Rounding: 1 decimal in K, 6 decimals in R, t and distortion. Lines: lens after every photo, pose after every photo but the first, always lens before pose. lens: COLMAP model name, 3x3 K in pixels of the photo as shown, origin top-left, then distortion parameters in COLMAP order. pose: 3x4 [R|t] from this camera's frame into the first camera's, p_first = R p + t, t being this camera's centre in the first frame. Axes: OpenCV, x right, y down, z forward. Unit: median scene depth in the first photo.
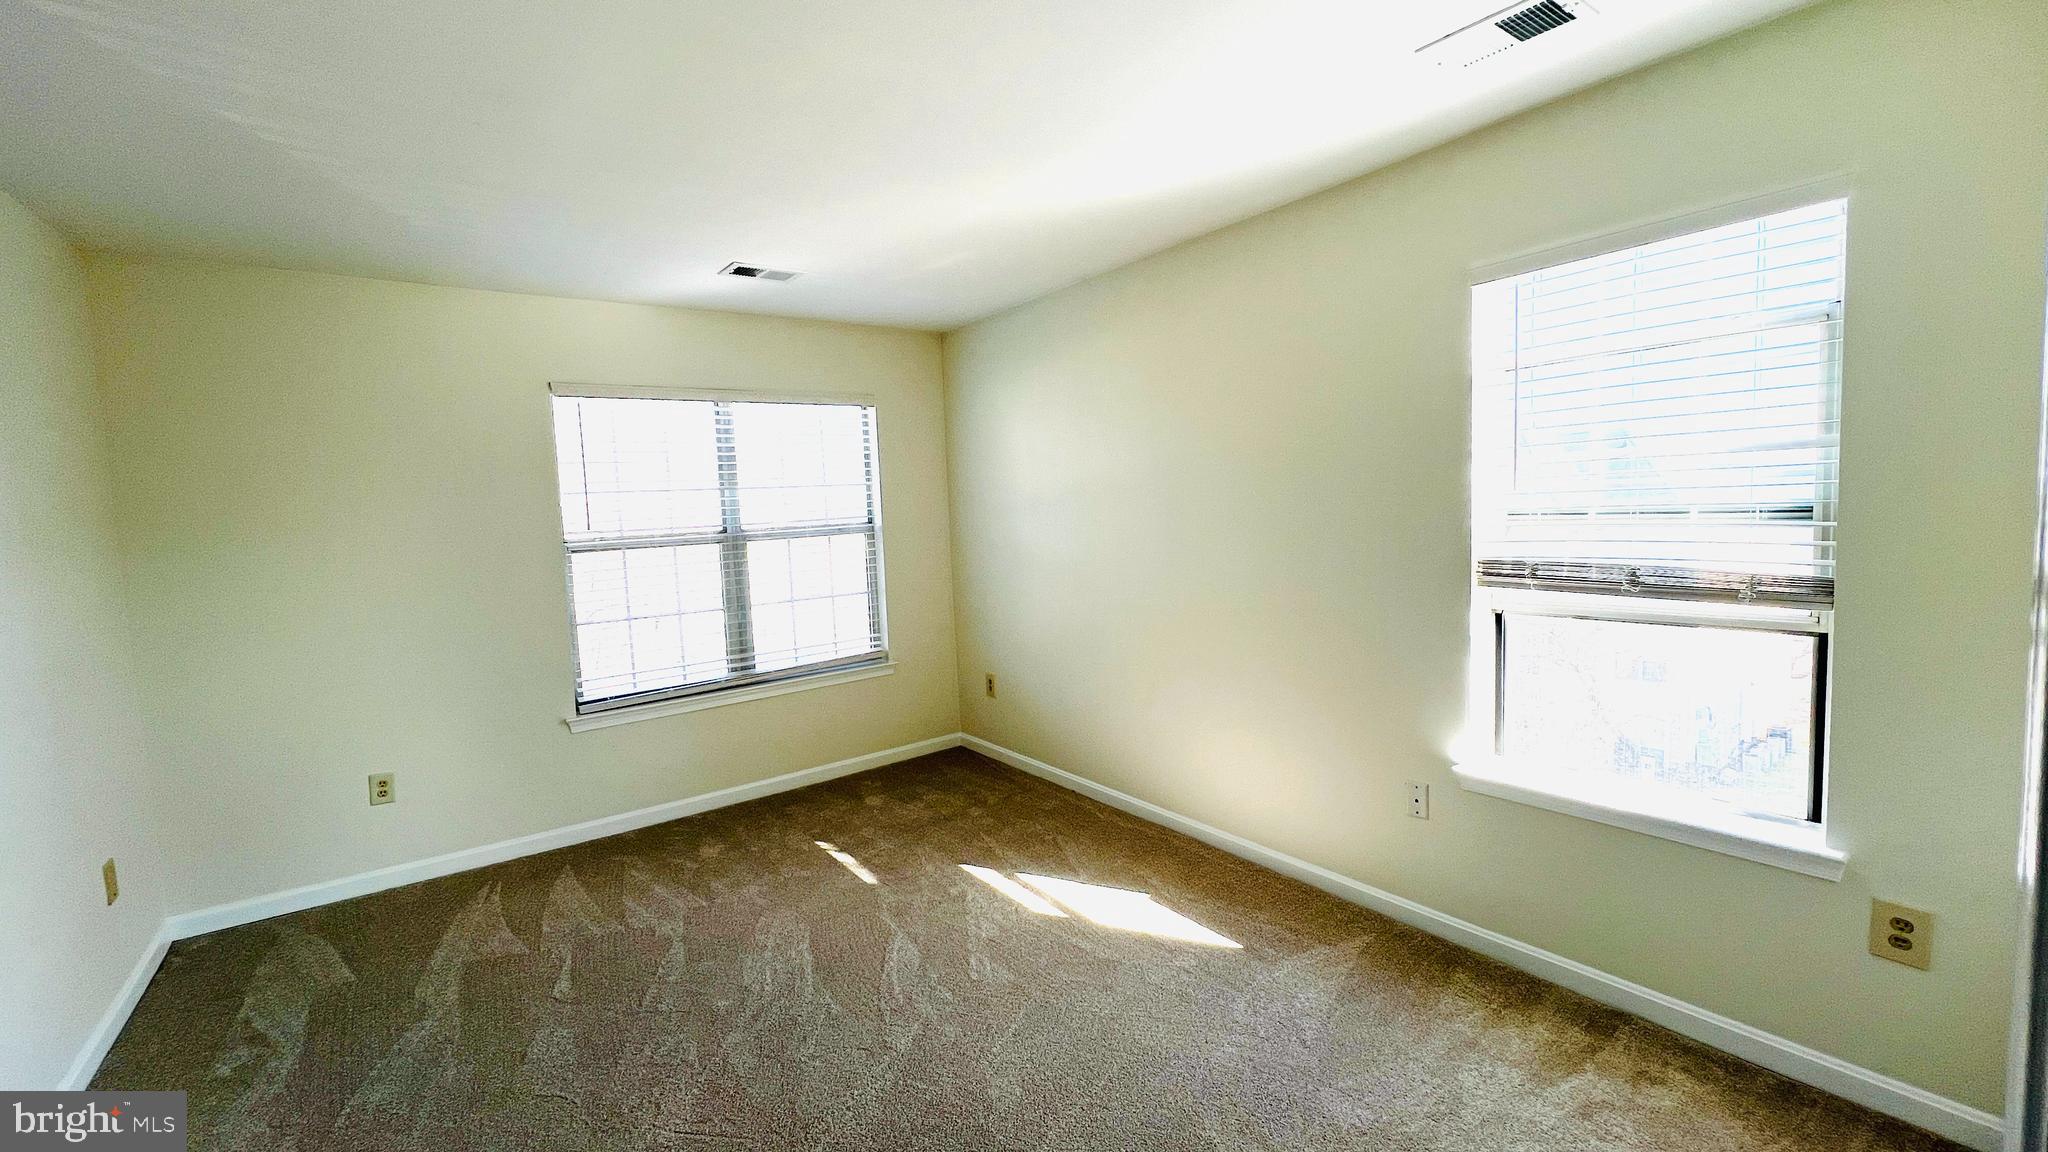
lens RADIAL K [[815.9, 0, 1020.1], [0, 815.9, 567.7], [0, 0, 1]] dist [-0.001804, -0.000075]
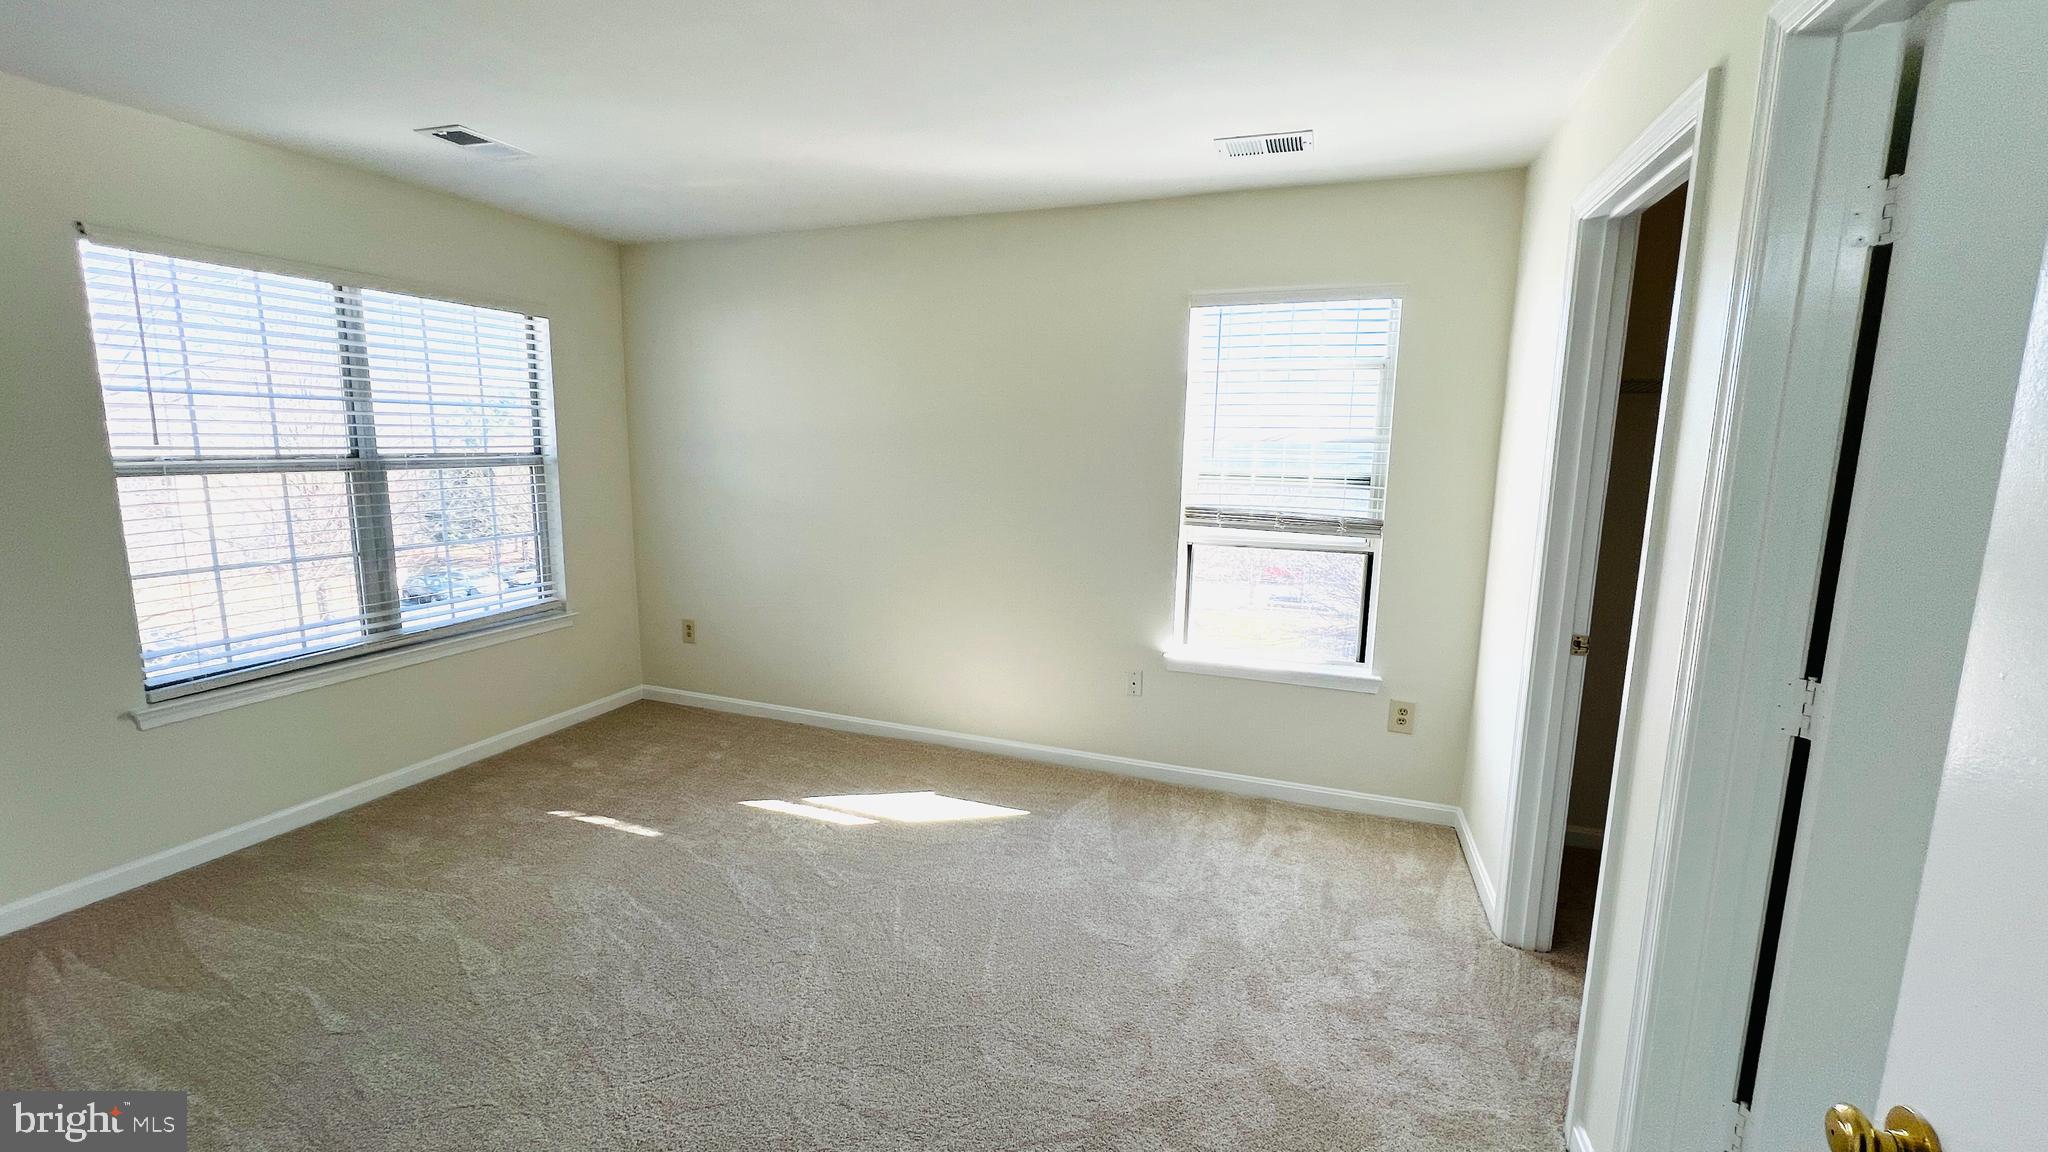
lens RADIAL K [[815.9, 0, 1020.1], [0, 815.9, 567.7], [0, 0, 1]] dist [-0.001804, -0.000075]
pose [[0.832782, -0.023435, 0.553105, -0.316387], [-0.011675, 0.998138, 0.059870, 0.010312], [-0.553479, -0.056316, 0.830957, -0.009894]]
